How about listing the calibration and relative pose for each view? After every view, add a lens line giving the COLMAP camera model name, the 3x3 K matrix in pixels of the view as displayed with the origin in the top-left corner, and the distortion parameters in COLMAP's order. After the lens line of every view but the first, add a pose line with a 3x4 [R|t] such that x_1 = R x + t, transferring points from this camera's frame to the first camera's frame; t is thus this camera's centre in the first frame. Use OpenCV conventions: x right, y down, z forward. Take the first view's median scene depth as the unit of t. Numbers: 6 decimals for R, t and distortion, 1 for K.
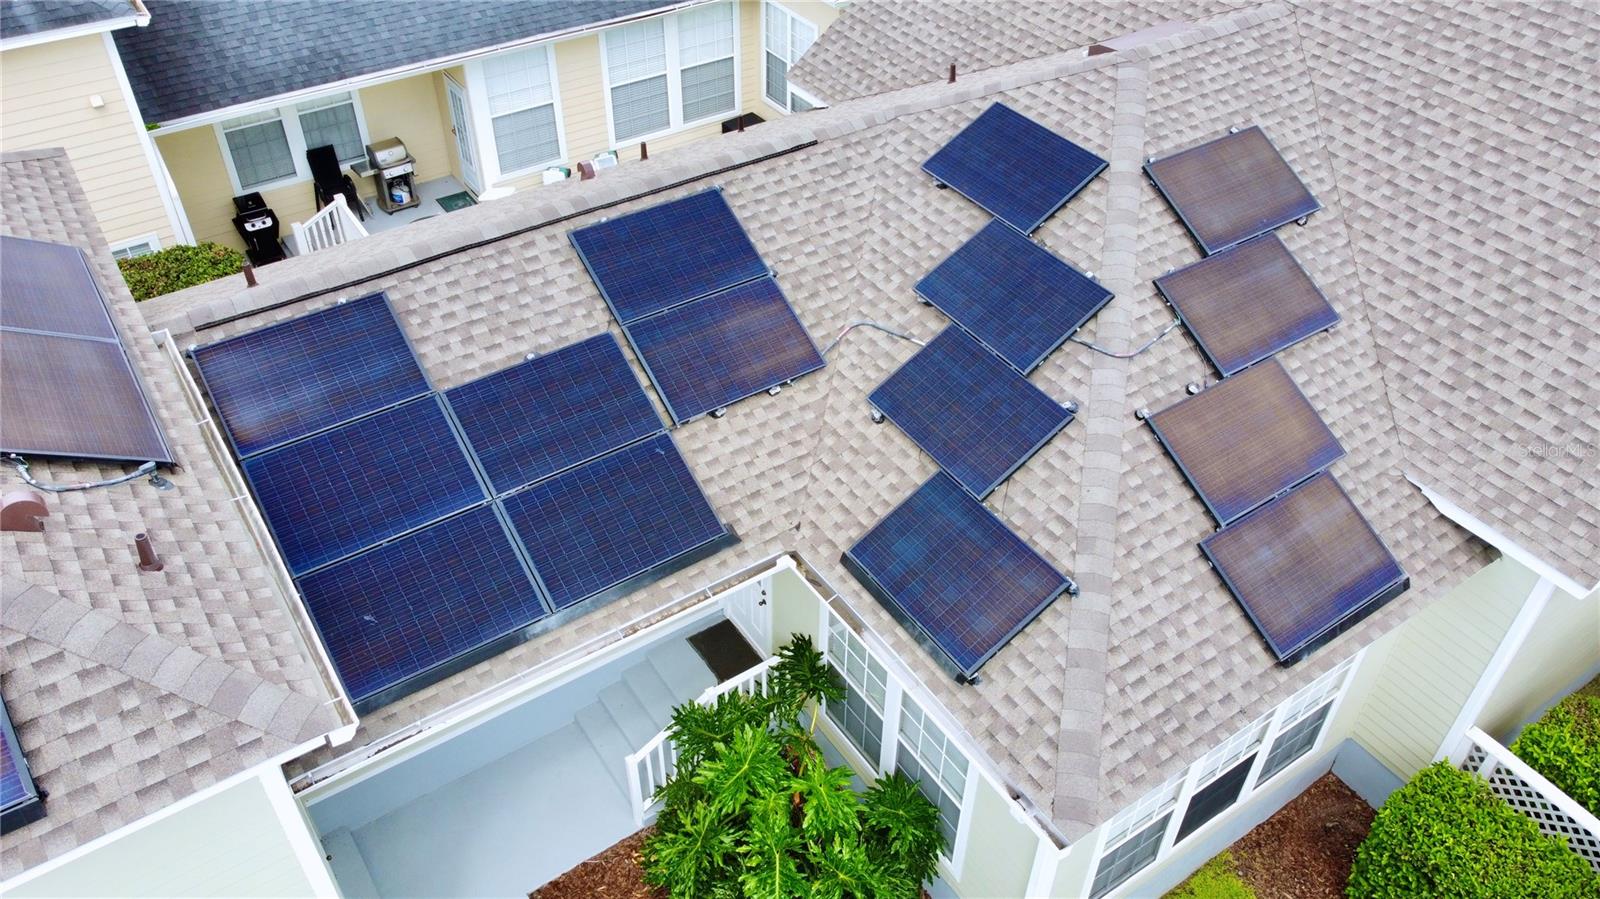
lens RADIAL K [[1224.7, 0, 800.0], [0, 1224.7, 449.5], [0, 0, 1]] dist [-0.002757, -0.002485]
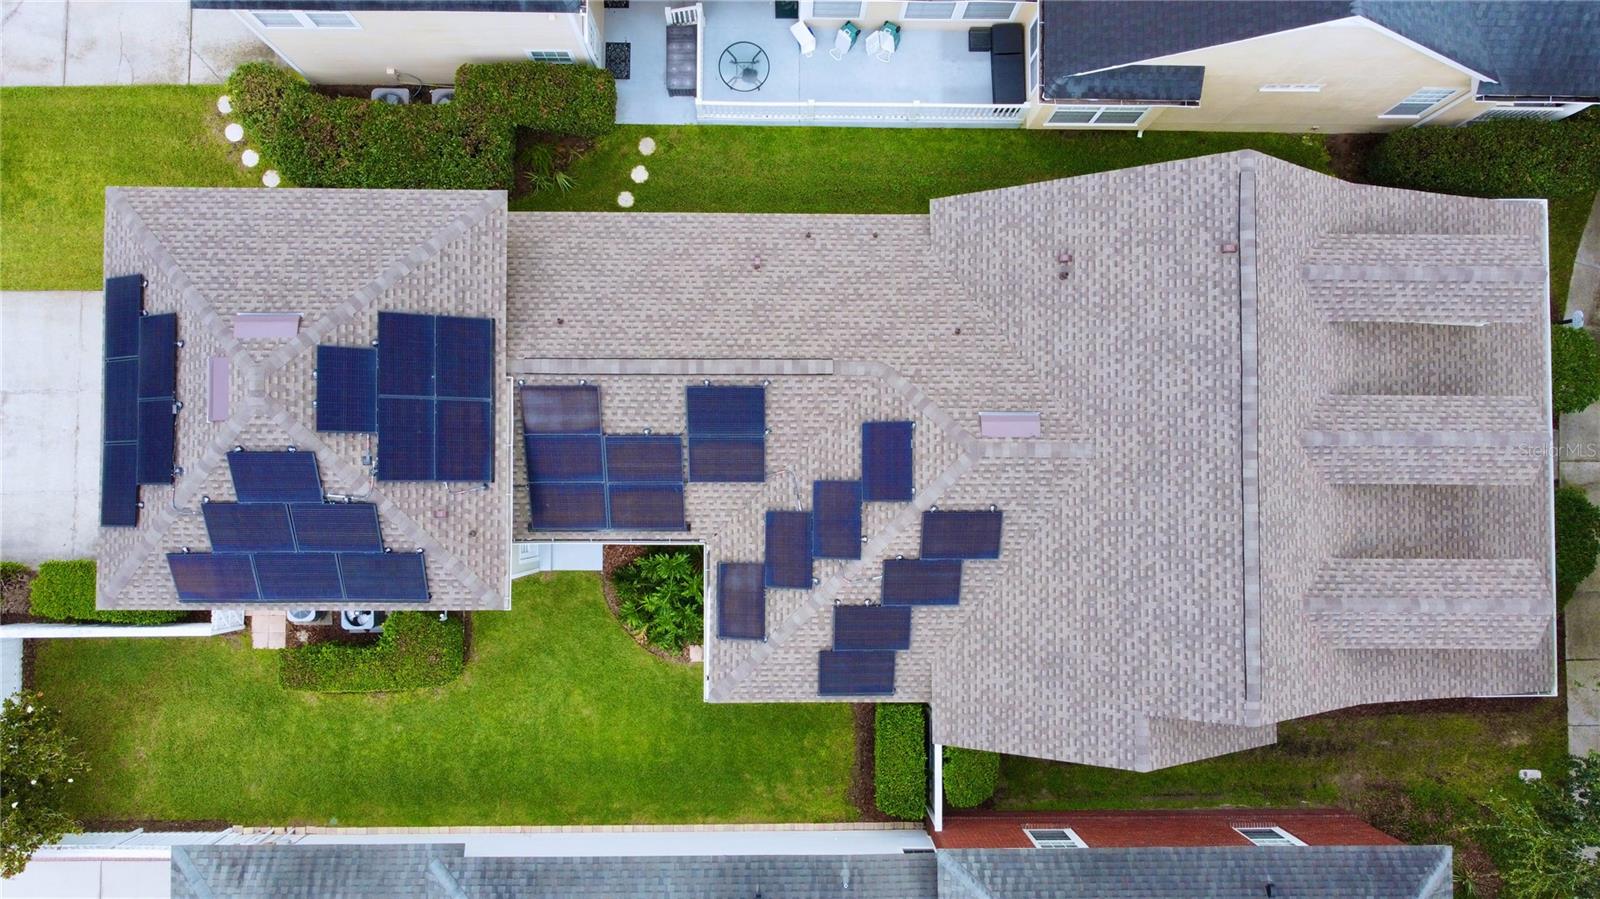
lens RADIAL K [[1224.7, 0, 800.0], [0, 1224.7, 449.5], [0, 0, 1]] dist [-0.002757, -0.002485]
pose [[0.828734, 0.559375, -0.017331, 0.082635], [-0.372798, 0.574881, 0.728378, -1.819550], [0.417400, -0.597170, 0.684957, -0.491772]]
